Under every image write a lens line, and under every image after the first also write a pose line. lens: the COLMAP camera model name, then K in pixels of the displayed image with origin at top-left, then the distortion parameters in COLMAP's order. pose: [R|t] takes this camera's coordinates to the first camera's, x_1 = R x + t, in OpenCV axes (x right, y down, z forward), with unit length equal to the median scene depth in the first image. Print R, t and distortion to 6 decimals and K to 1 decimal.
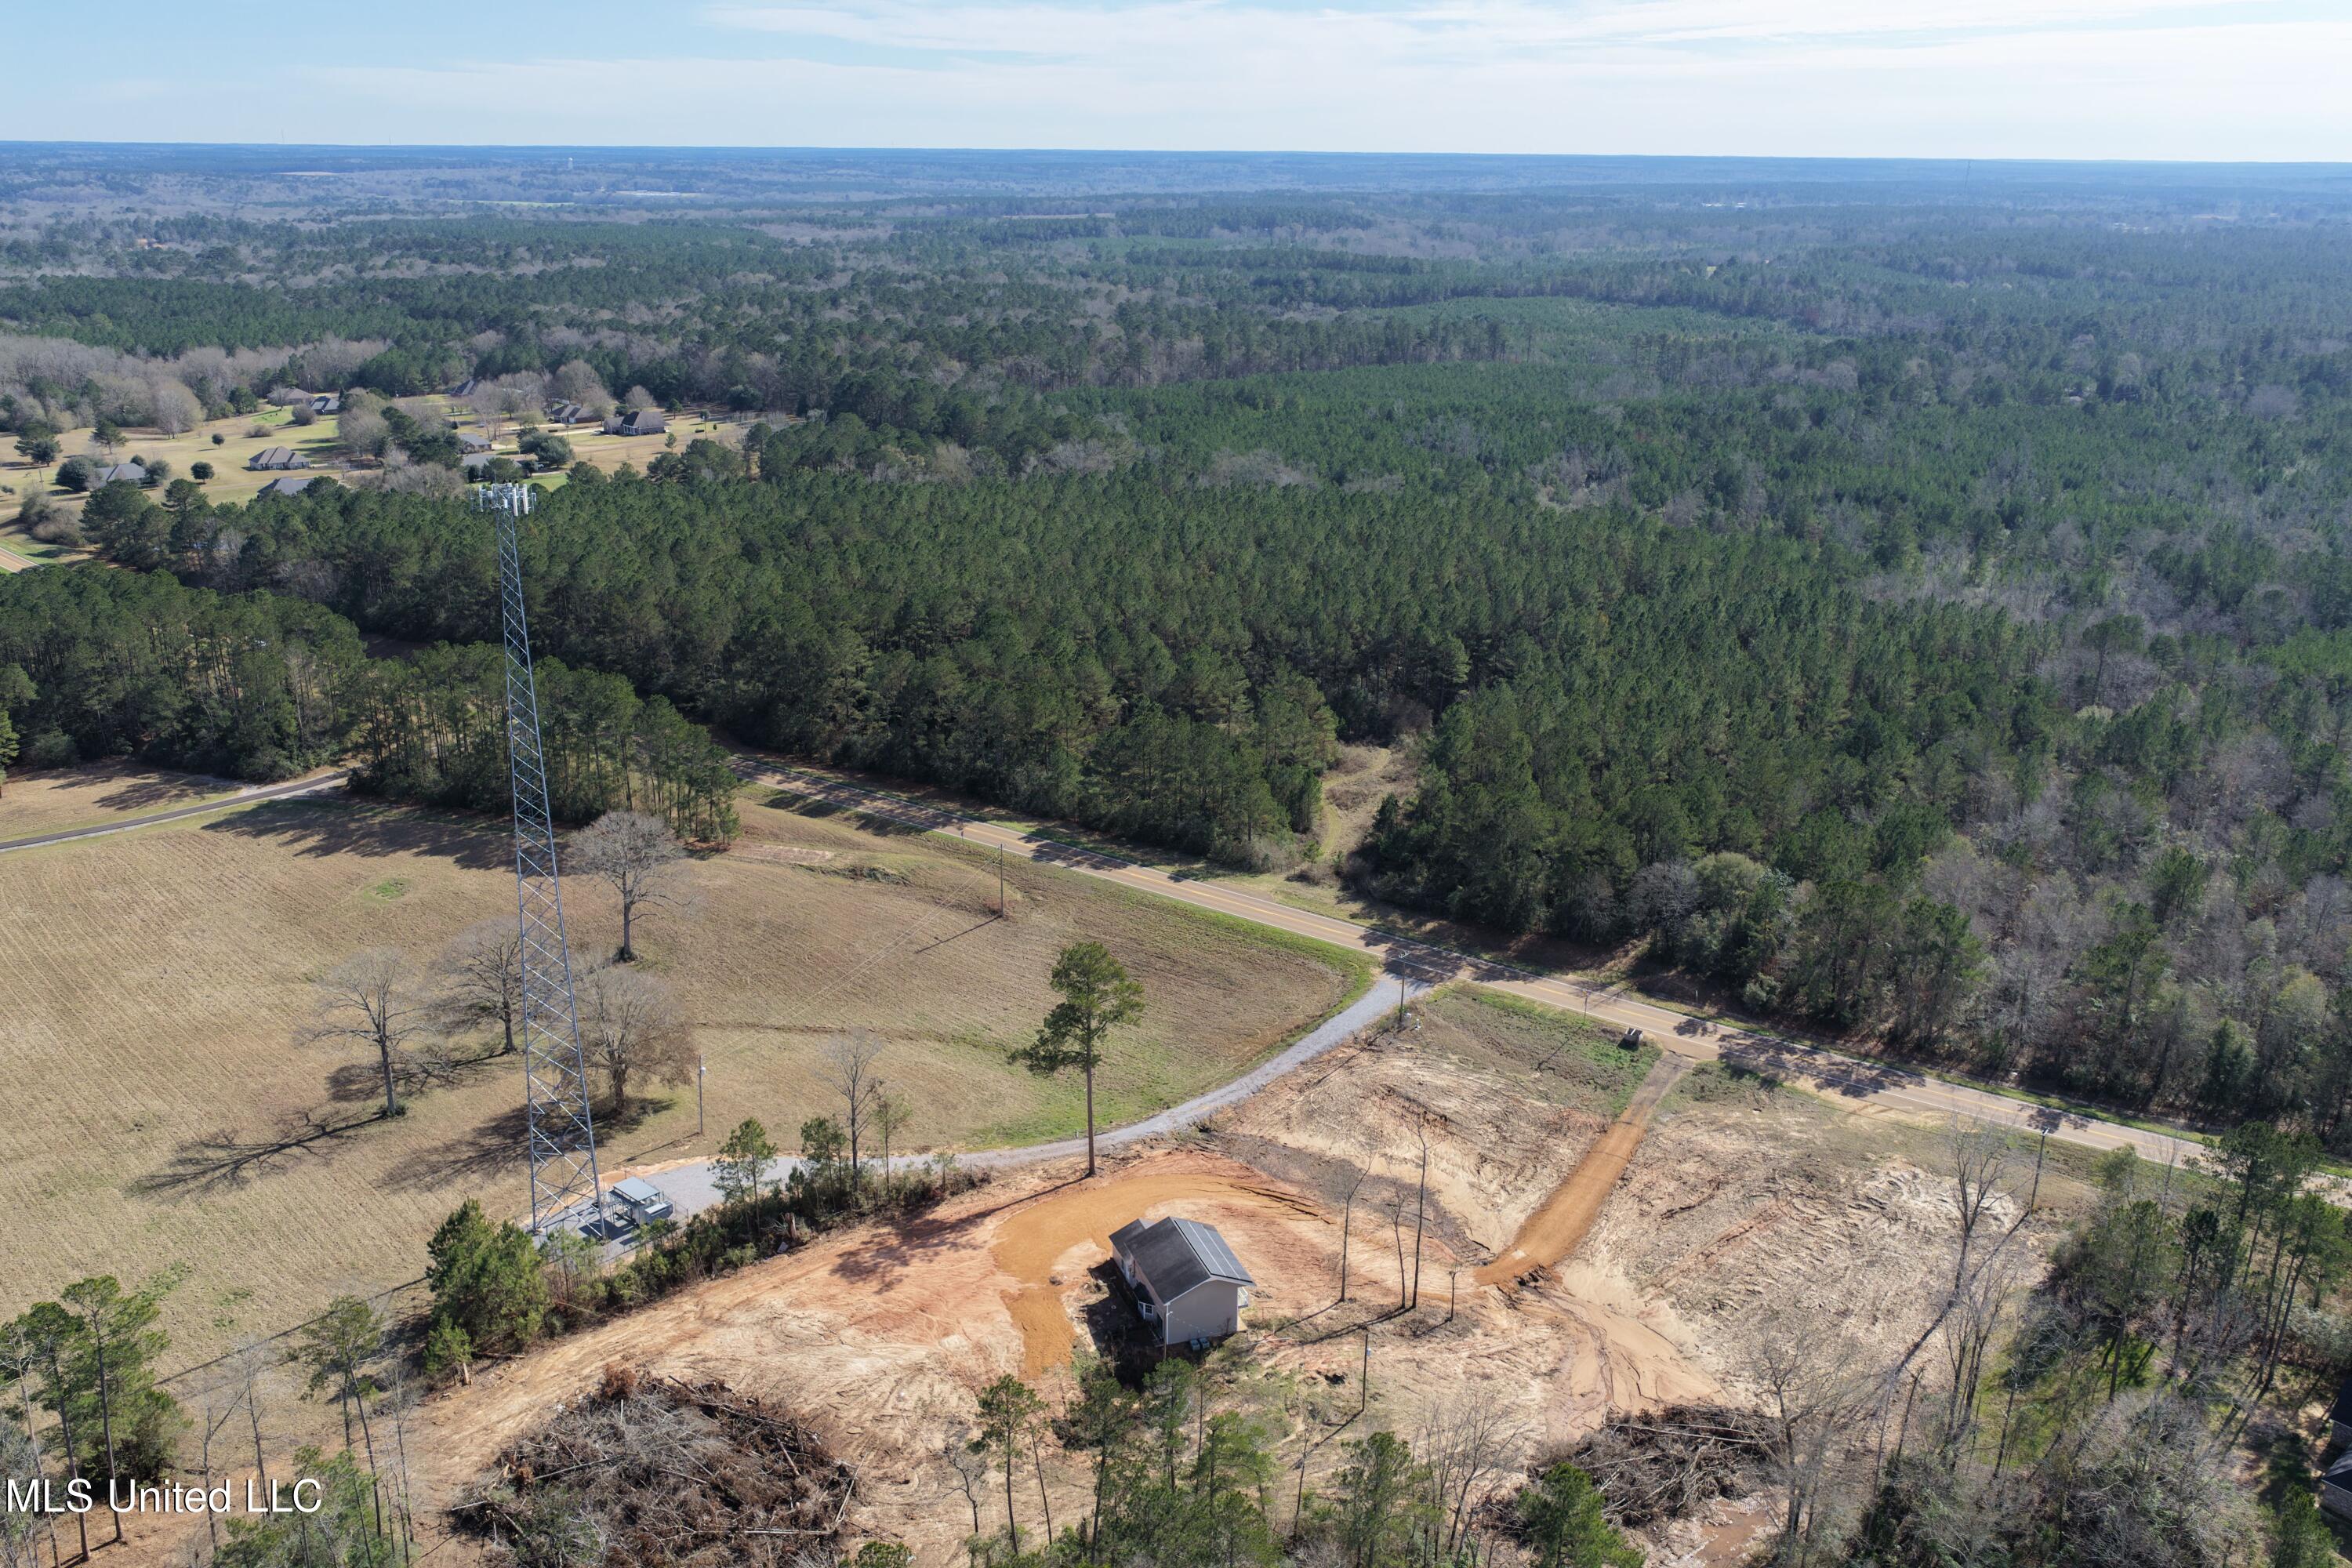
lens RADIAL K [[1943.8, 0, 1191.0], [0, 1943.8, 788.3], [0, 0, 1]] dist [-0.018174, 0.043166]
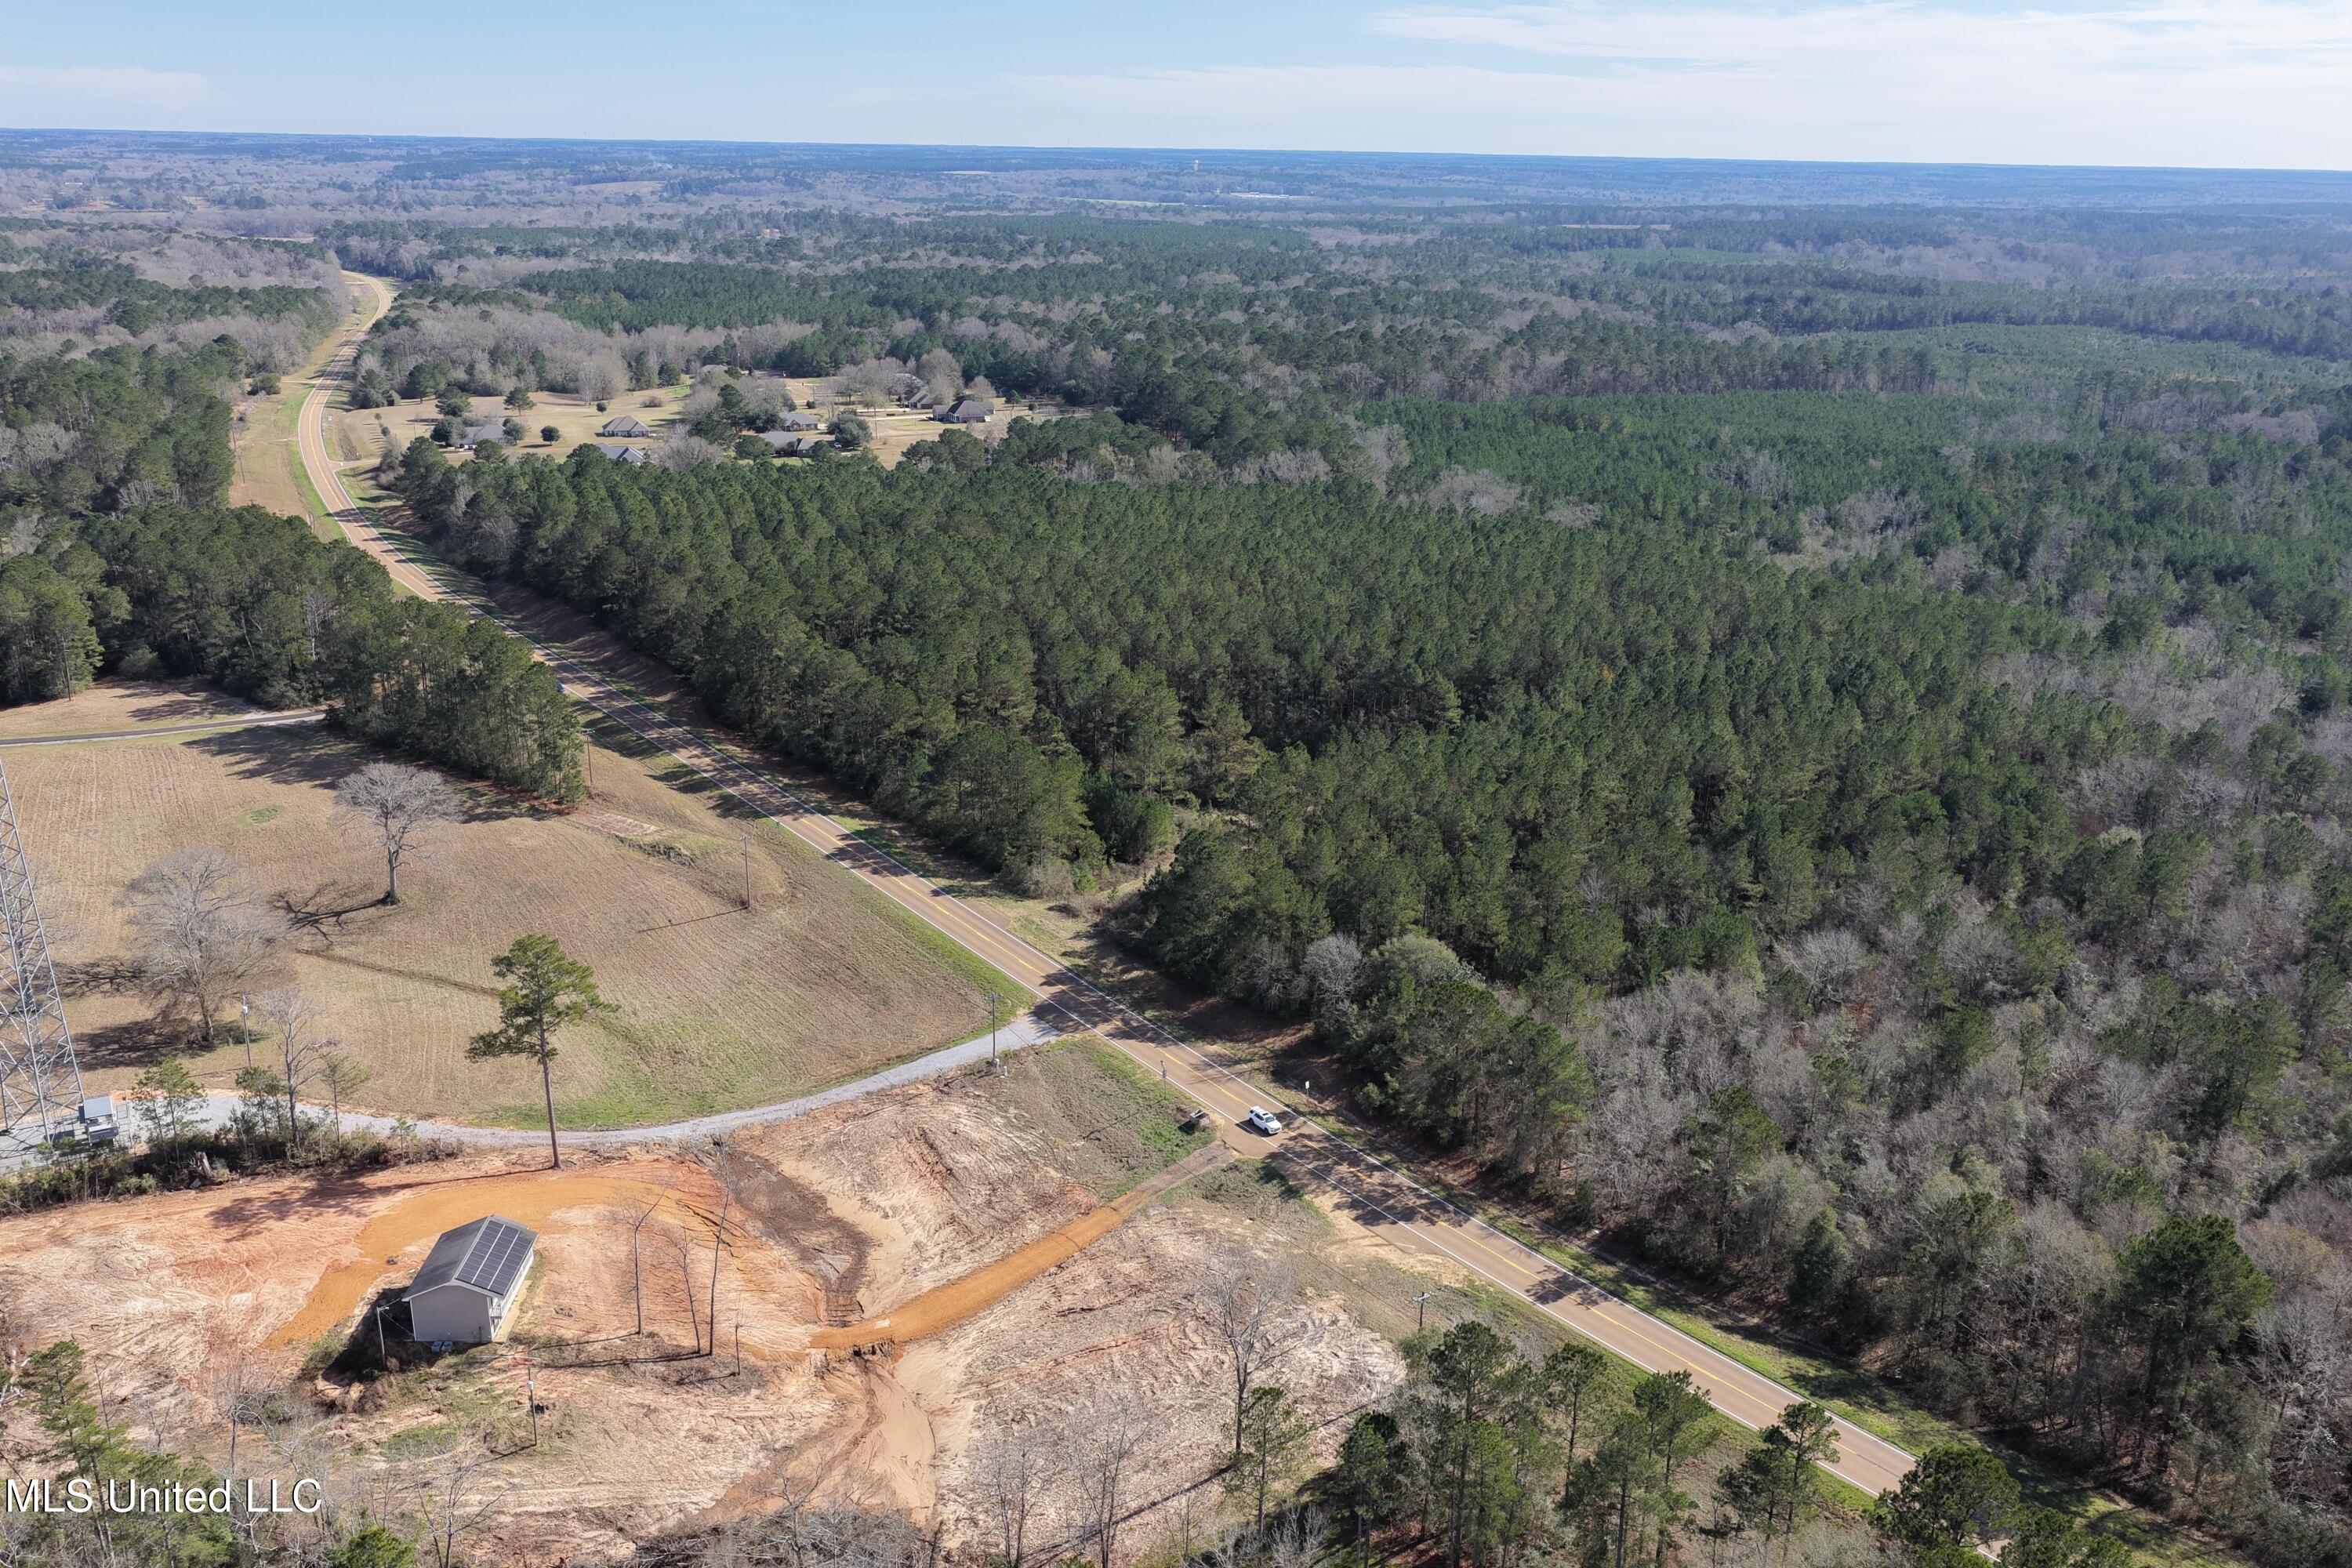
lens RADIAL K [[1943.8, 0, 1185.8], [0, 1943.8, 787.7], [0, 0, 1]] dist [-0.018174, 0.043166]
pose [[0.950098, 0.106515, -0.293202, 0.377664], [-0.107534, 0.994120, 0.012689, -0.030976], [0.292830, 0.019473, 0.955966, 0.094790]]
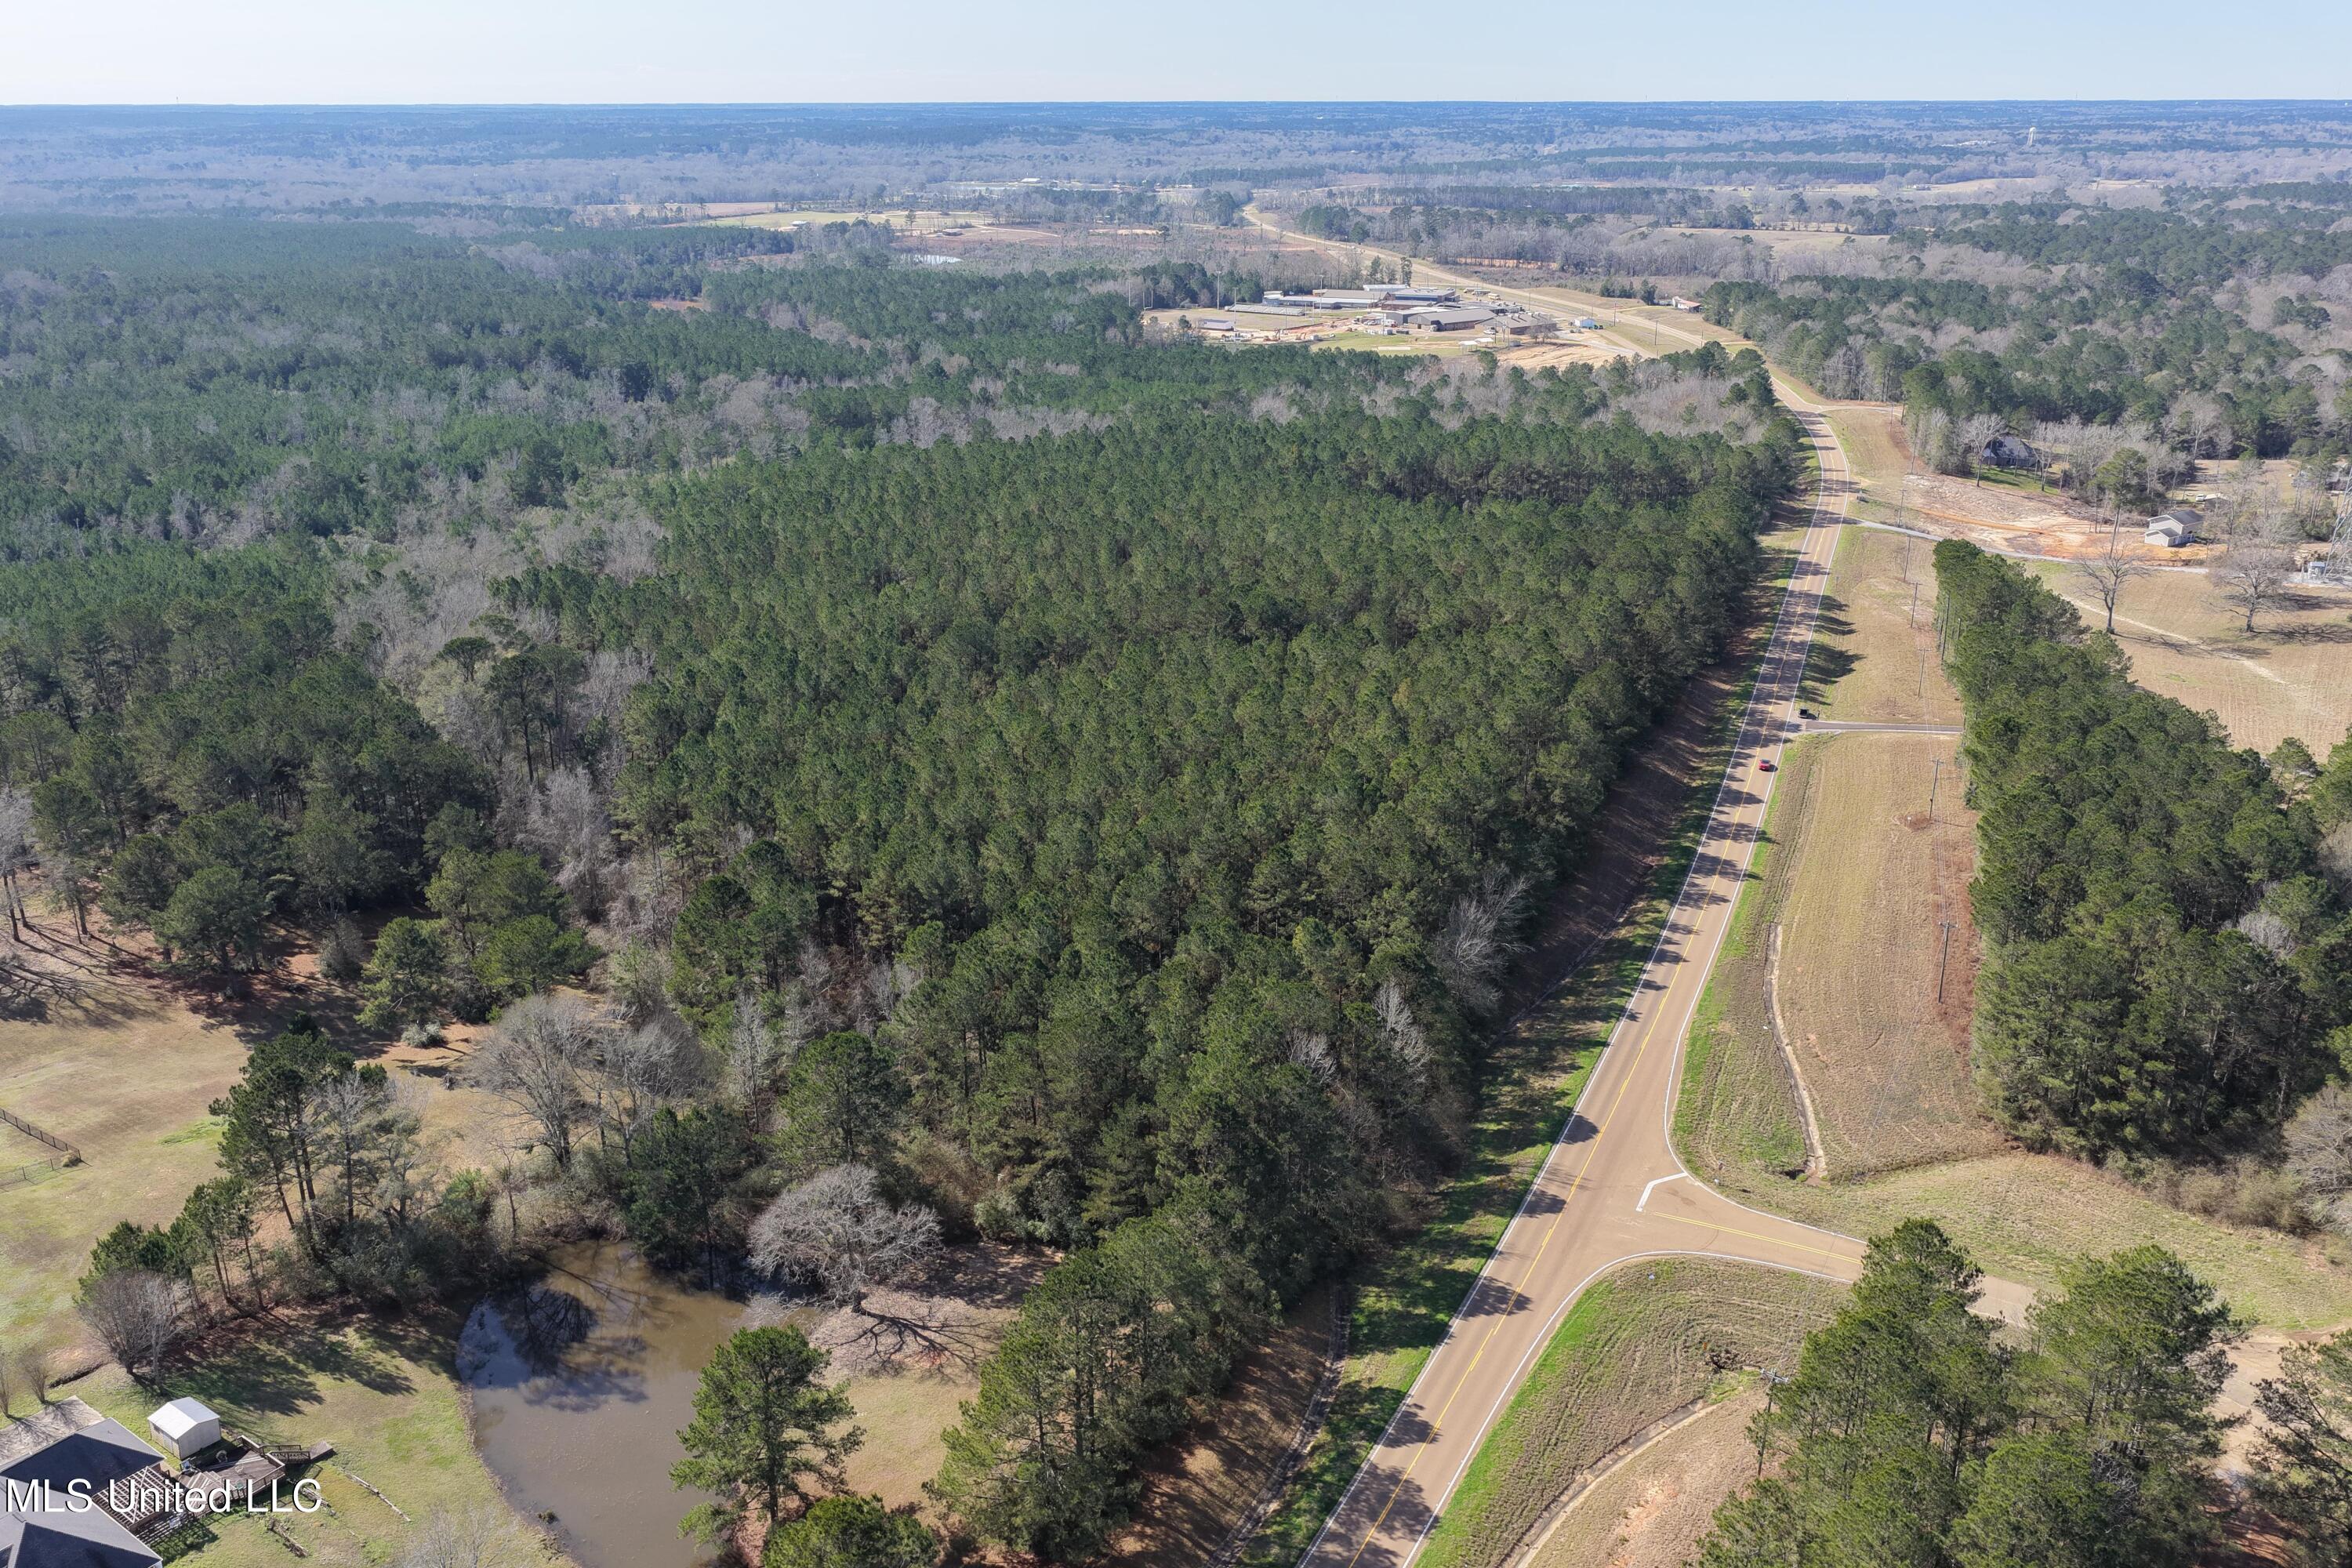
lens RADIAL K [[1943.8, 0, 1186.0], [0, 1943.8, 786.0], [0, 0, 1]] dist [-0.018174, 0.043166]
pose [[-0.262324, -0.330117, 0.906757, -1.348877], [0.303884, 0.863595, 0.402316, -0.571666], [-0.915883, 0.381086, -0.126225, 1.681578]]
